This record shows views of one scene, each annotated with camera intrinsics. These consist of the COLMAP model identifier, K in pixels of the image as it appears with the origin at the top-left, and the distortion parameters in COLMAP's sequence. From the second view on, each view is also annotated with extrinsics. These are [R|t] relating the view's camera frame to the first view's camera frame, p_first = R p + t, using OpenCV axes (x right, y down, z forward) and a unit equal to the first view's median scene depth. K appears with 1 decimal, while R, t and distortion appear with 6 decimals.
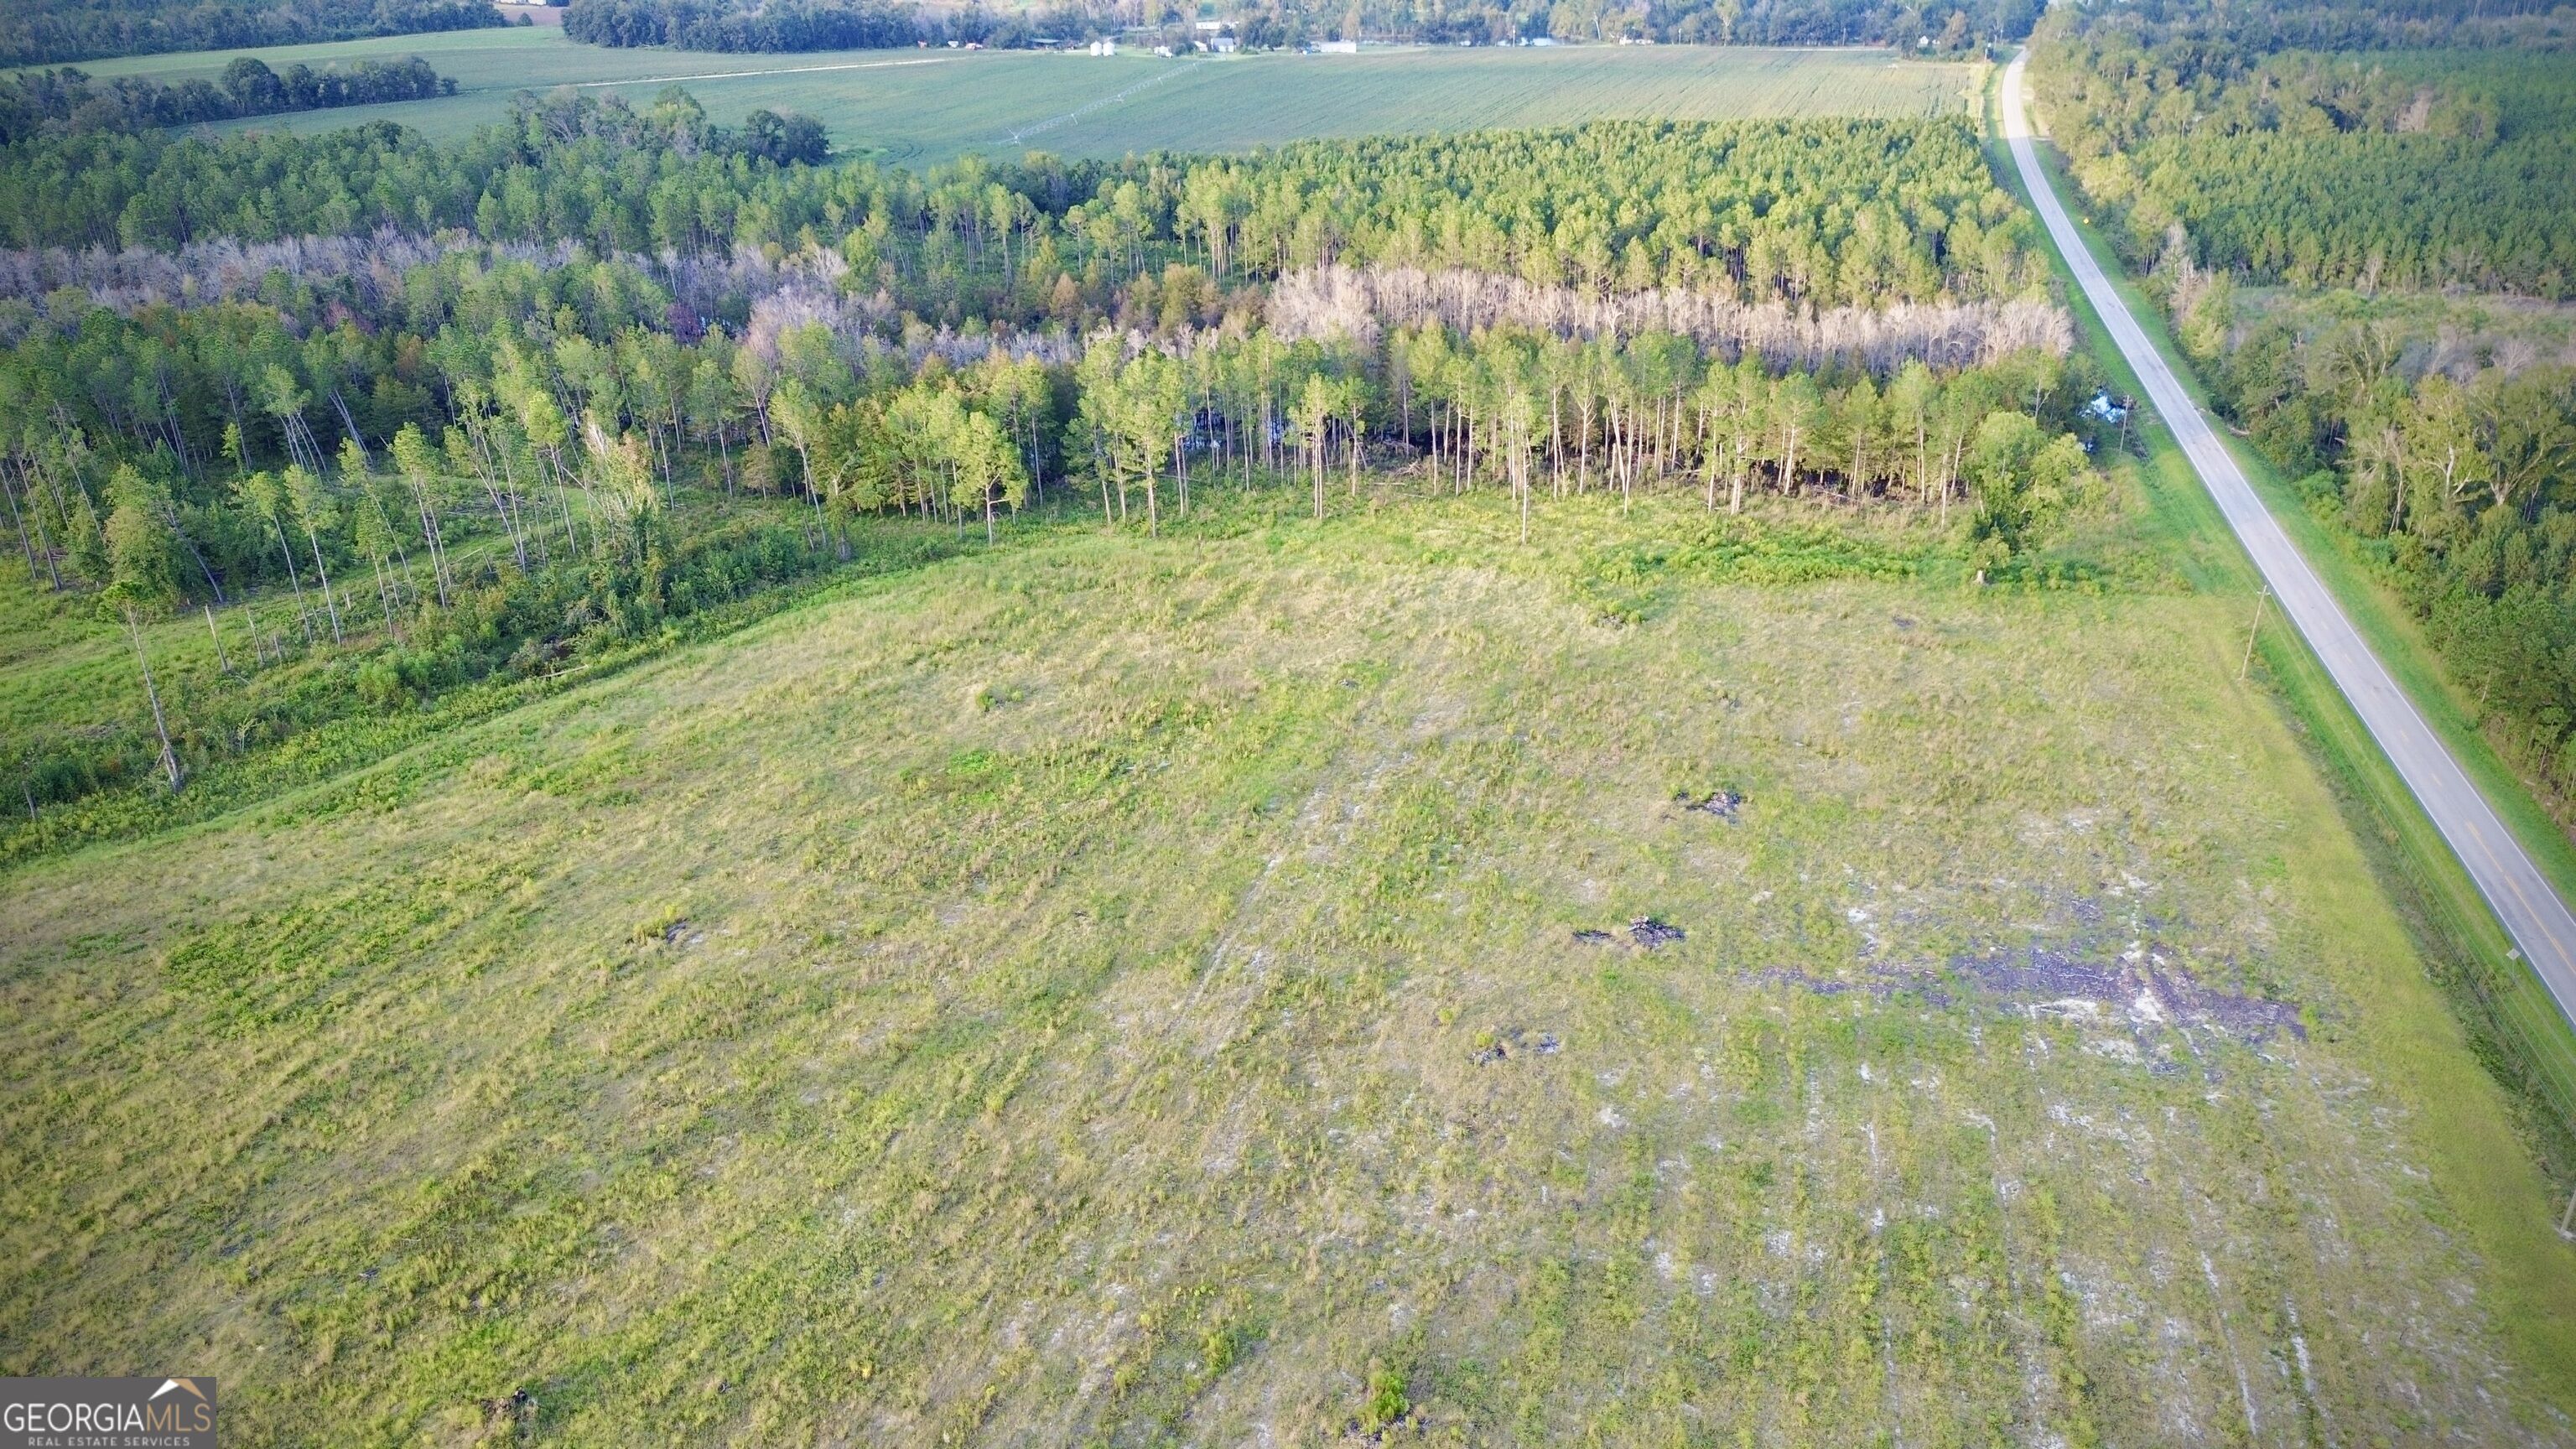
lens RADIAL K [[1814.2, 0, 1282.2], [0, 1814.2, 722.9], [0, 0, 1]] dist [0.070154, -0.062570]
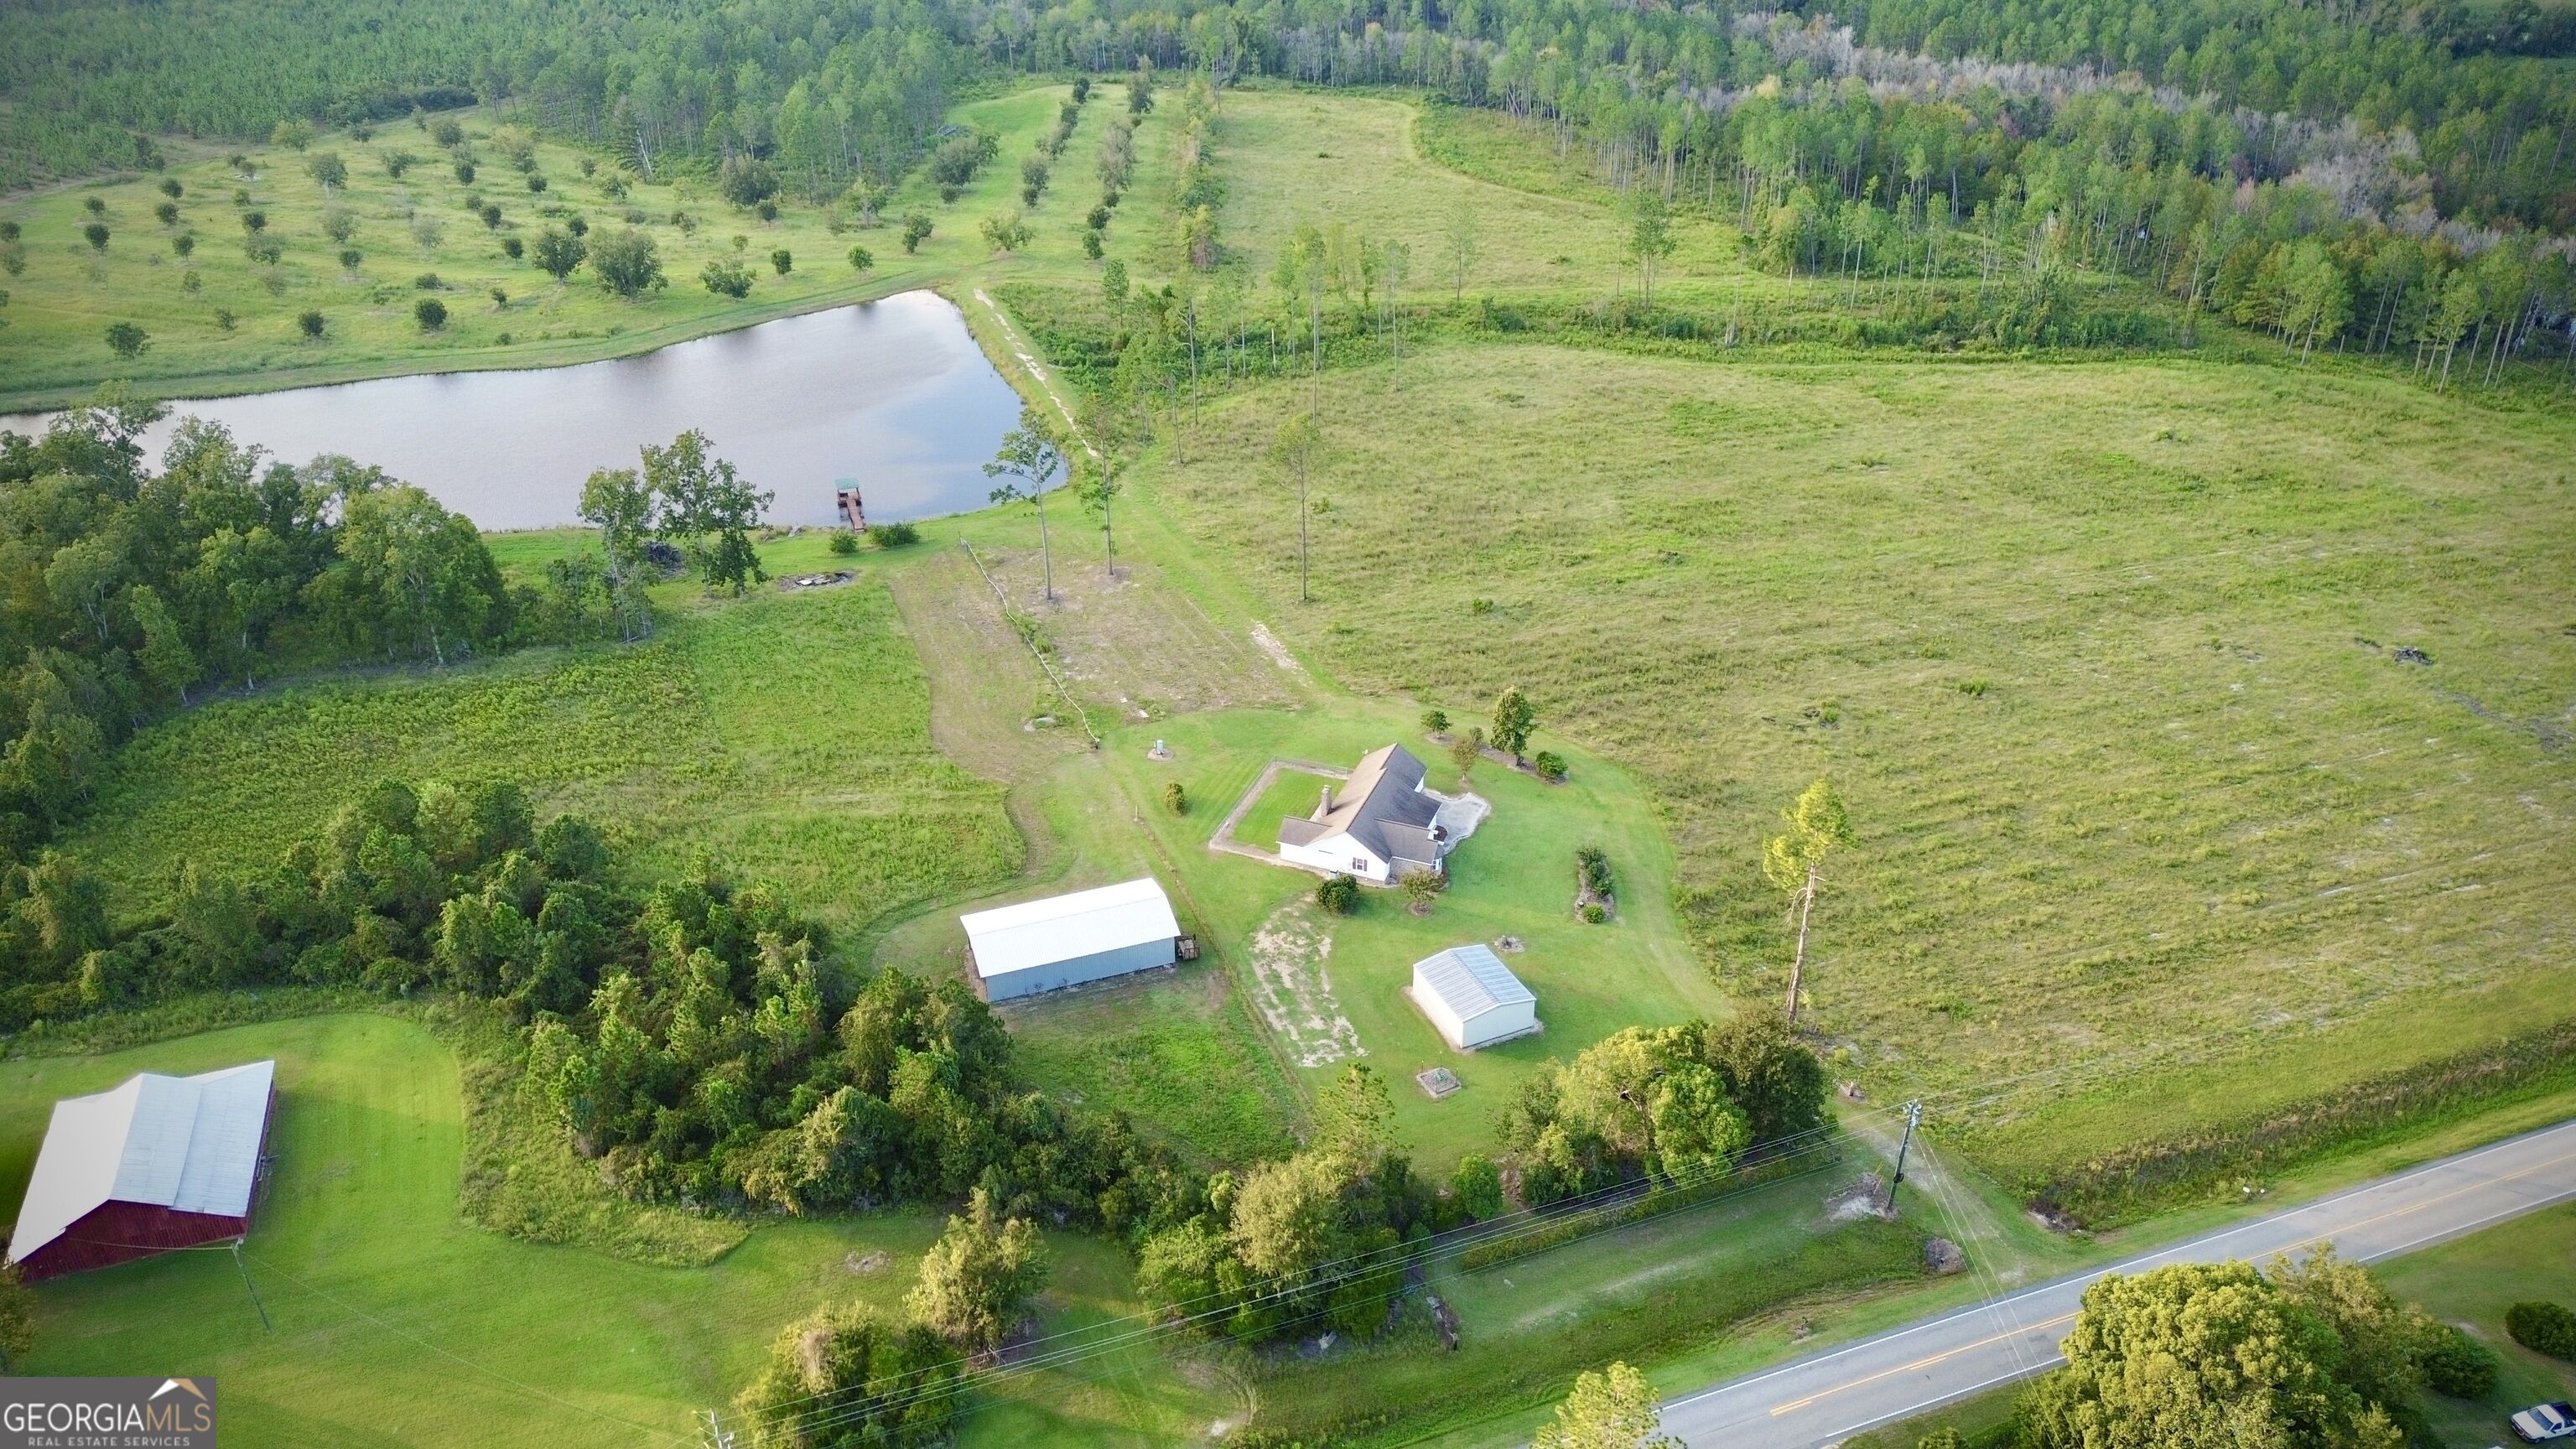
lens RADIAL K [[1814.2, 0, 1304.0], [0, 1814.2, 706.0], [0, 0, 1]] dist [0.070154, -0.062570]
pose [[0.596065, 0.391081, -0.701258, 0.555865], [-0.334643, 0.914898, 0.225780, 0.085437], [0.729877, 0.100092, 0.676211, -0.511444]]
